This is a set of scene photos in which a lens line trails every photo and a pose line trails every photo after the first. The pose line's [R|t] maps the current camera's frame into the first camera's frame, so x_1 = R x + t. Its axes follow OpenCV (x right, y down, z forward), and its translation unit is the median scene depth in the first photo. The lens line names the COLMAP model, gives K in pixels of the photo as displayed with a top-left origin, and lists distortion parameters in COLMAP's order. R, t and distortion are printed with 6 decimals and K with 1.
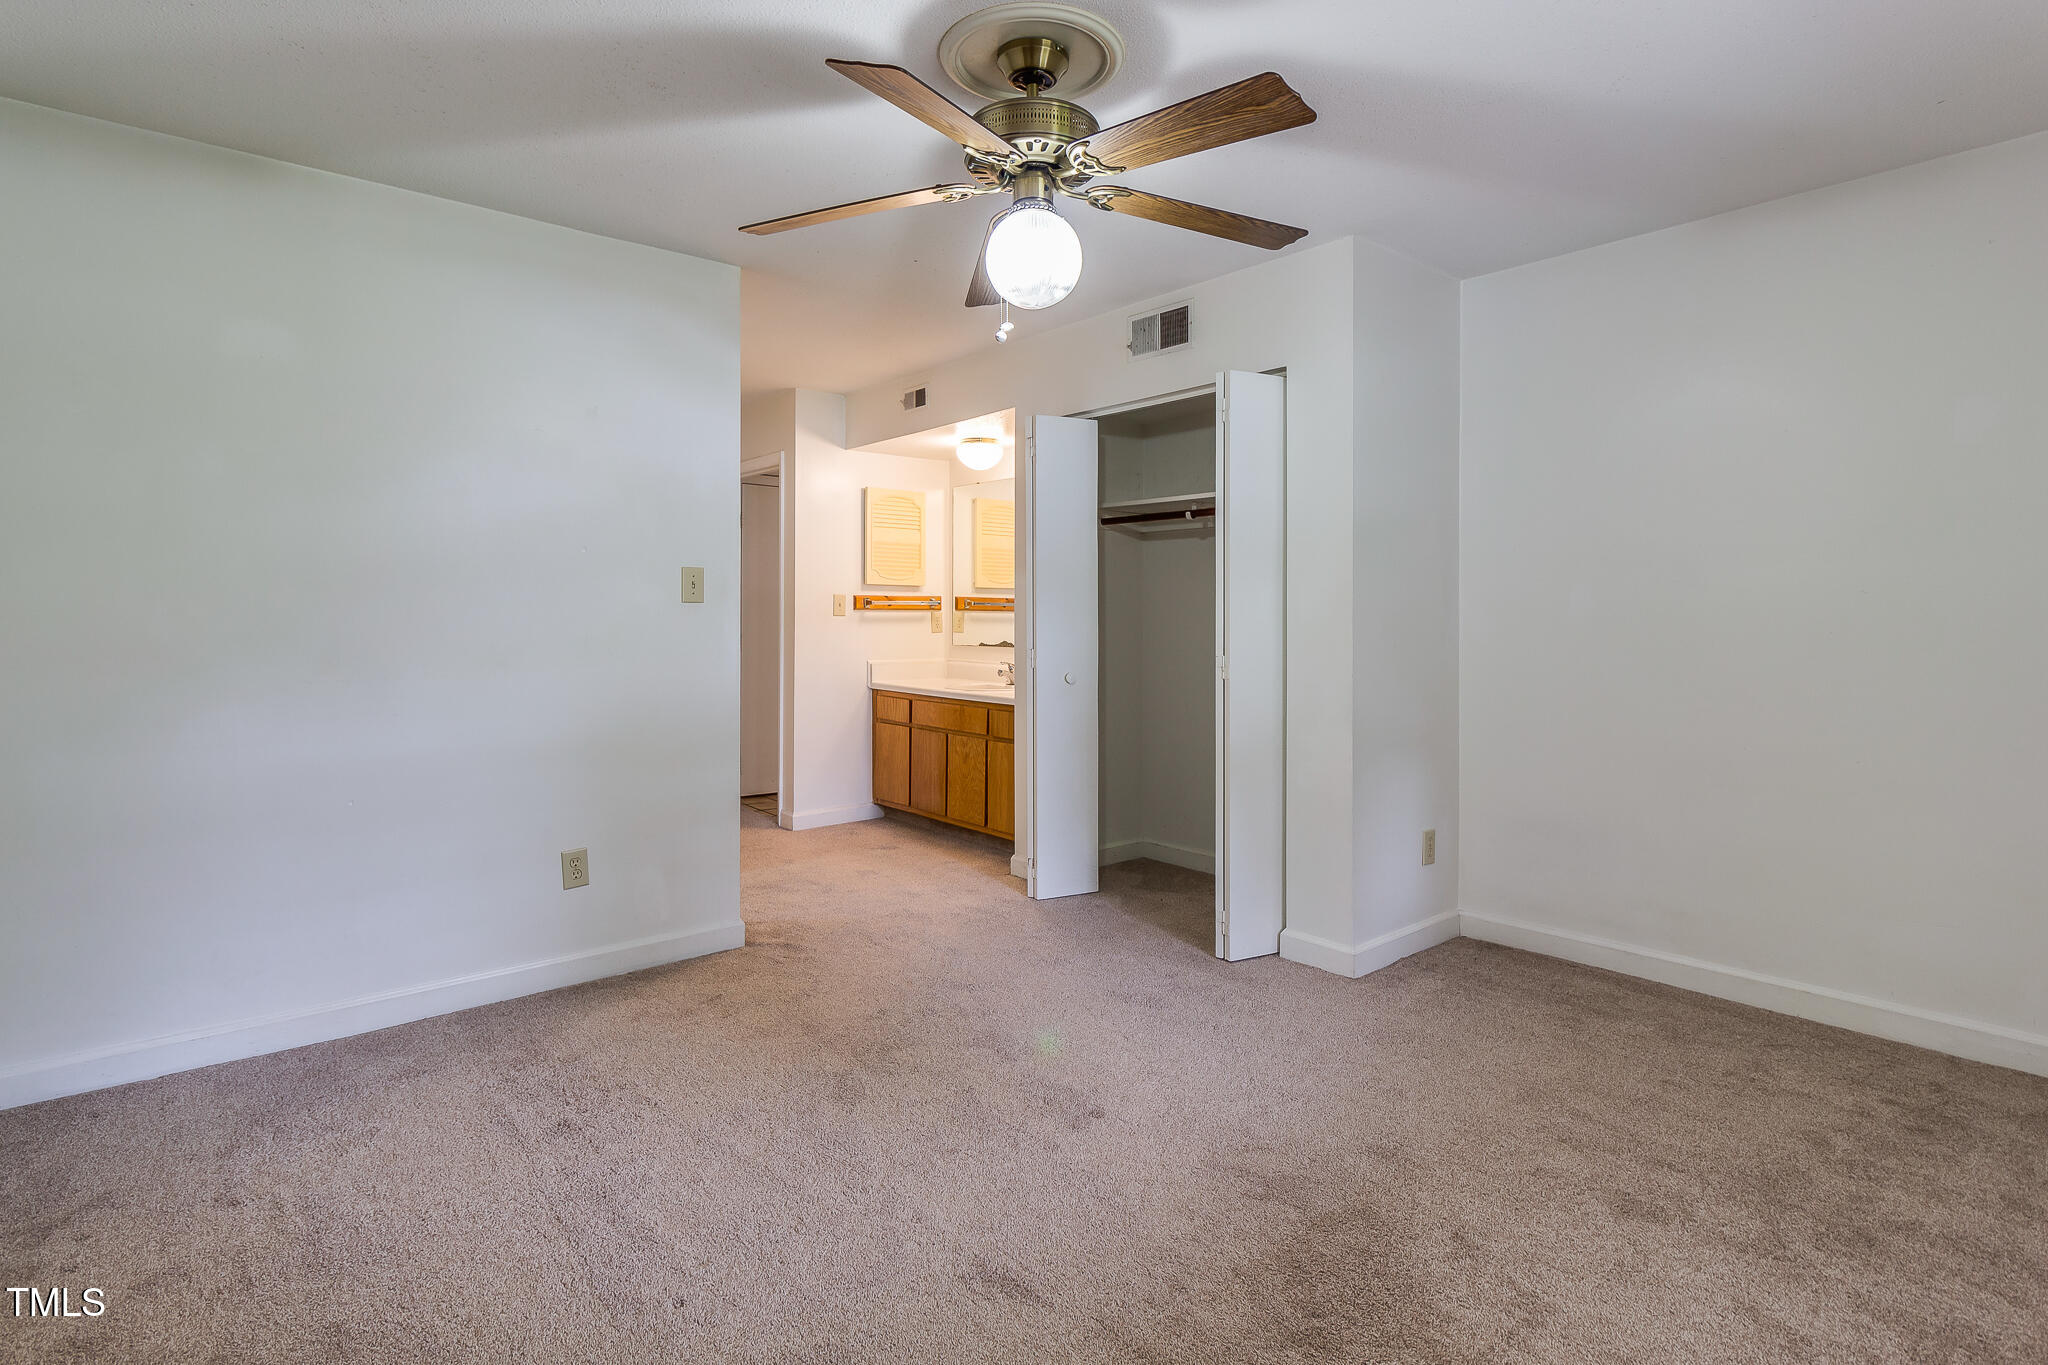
lens RADIAL K [[1032.3, 0, 988.8], [0, 1032.3, 626.8], [0, 0, 1]] dist [-0.001699, -0.004244]
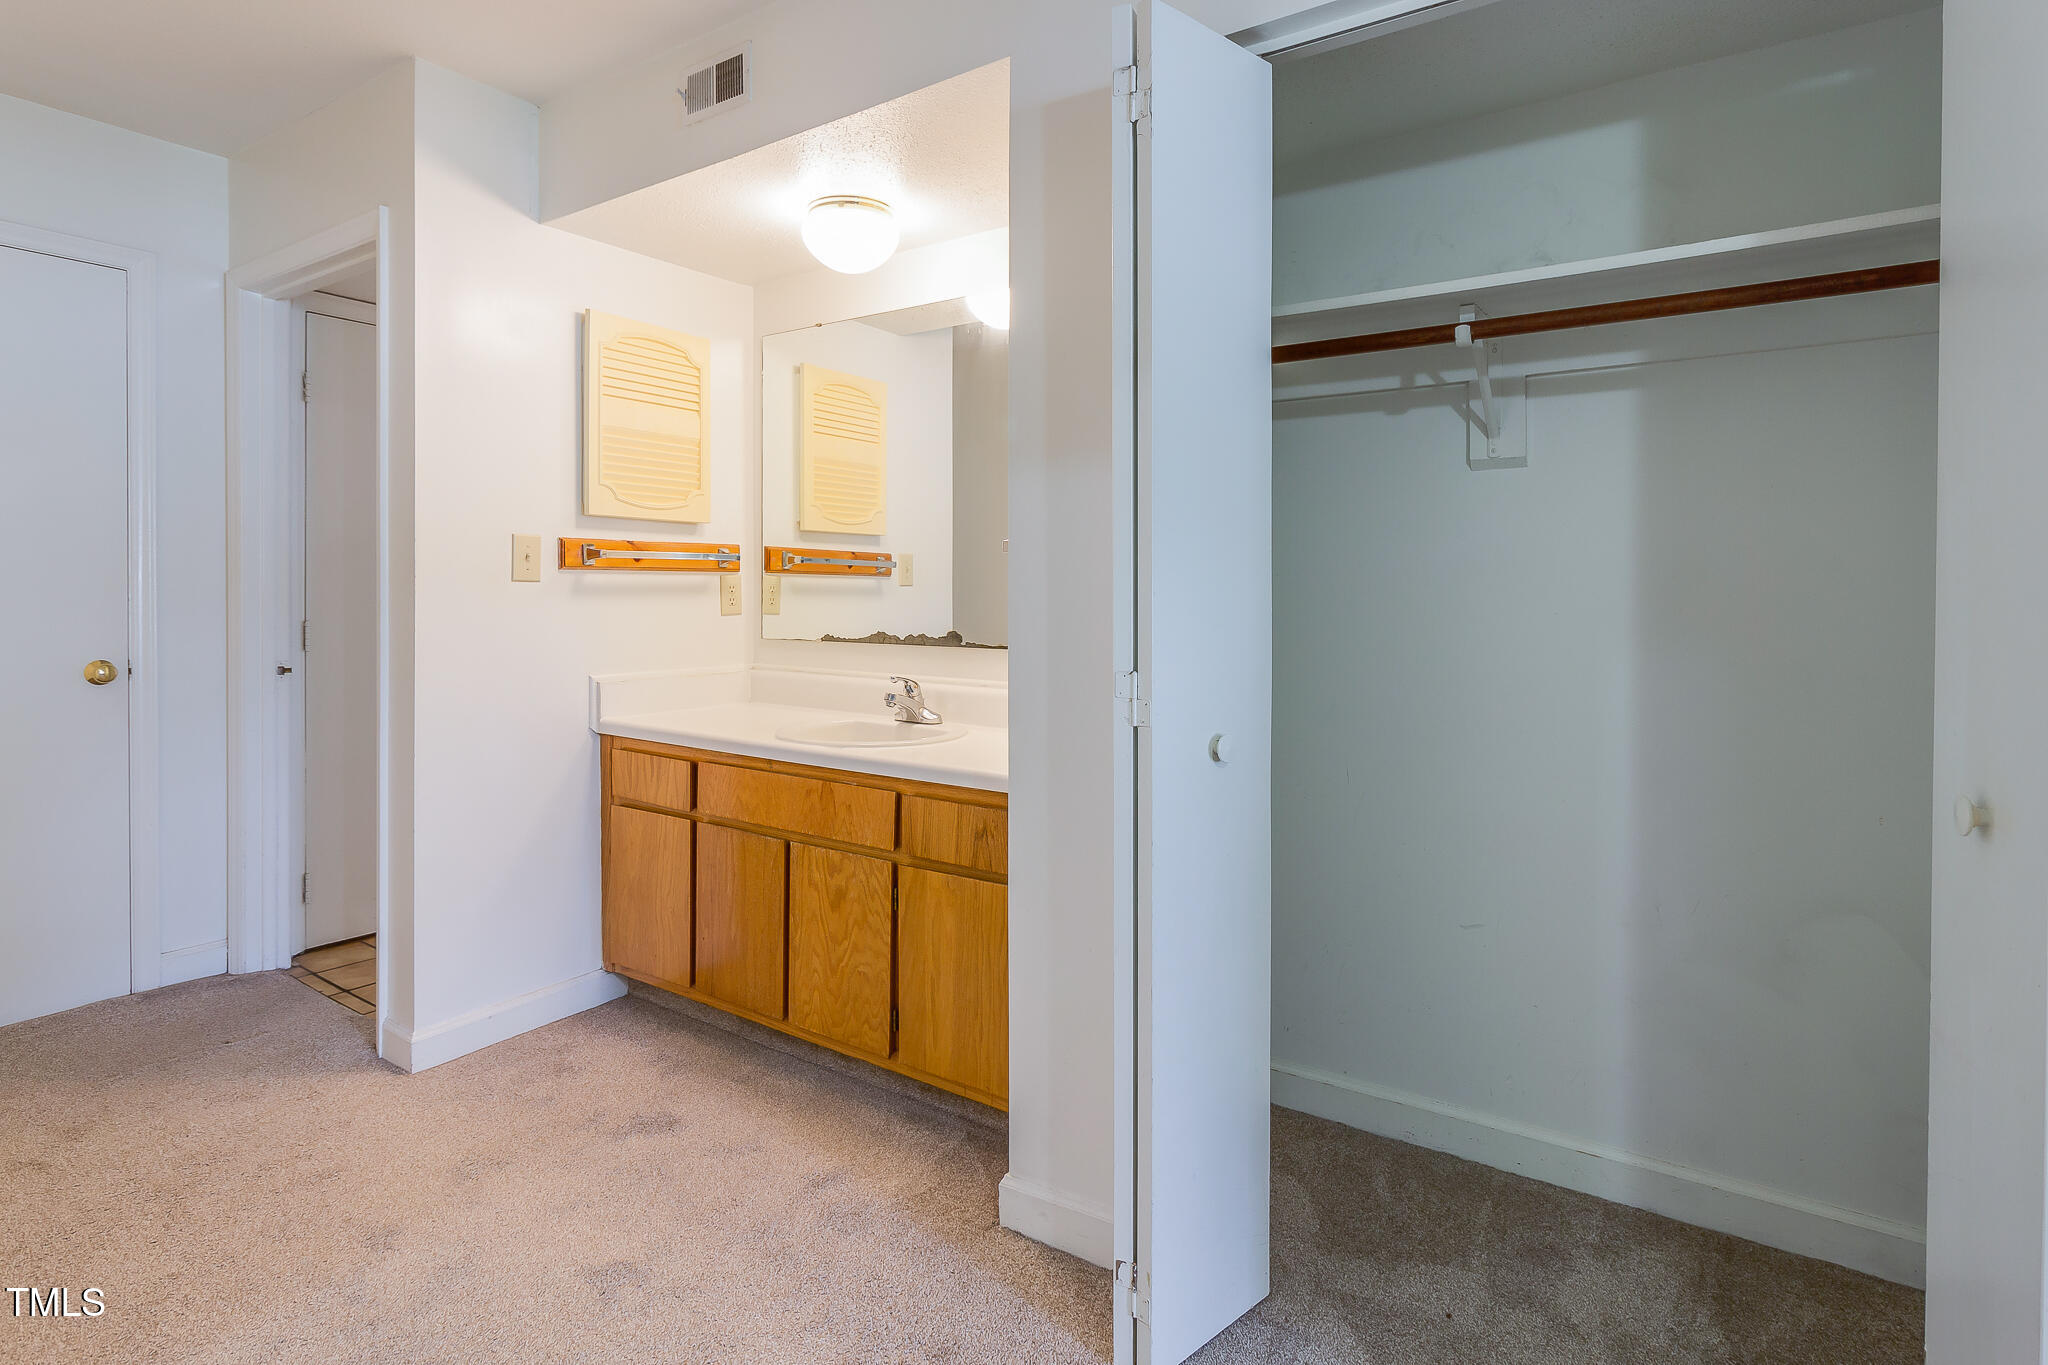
lens RADIAL K [[1032.3, 0, 1019.2], [0, 1032.3, 601.8], [0, 0, 1]] dist [-0.001699, -0.004244]
pose [[0.953486, -0.003713, 0.301413, -0.072876], [0.002519, 0.999987, 0.004353, -0.003116], [-0.301426, -0.003391, 0.953484, 0.491711]]
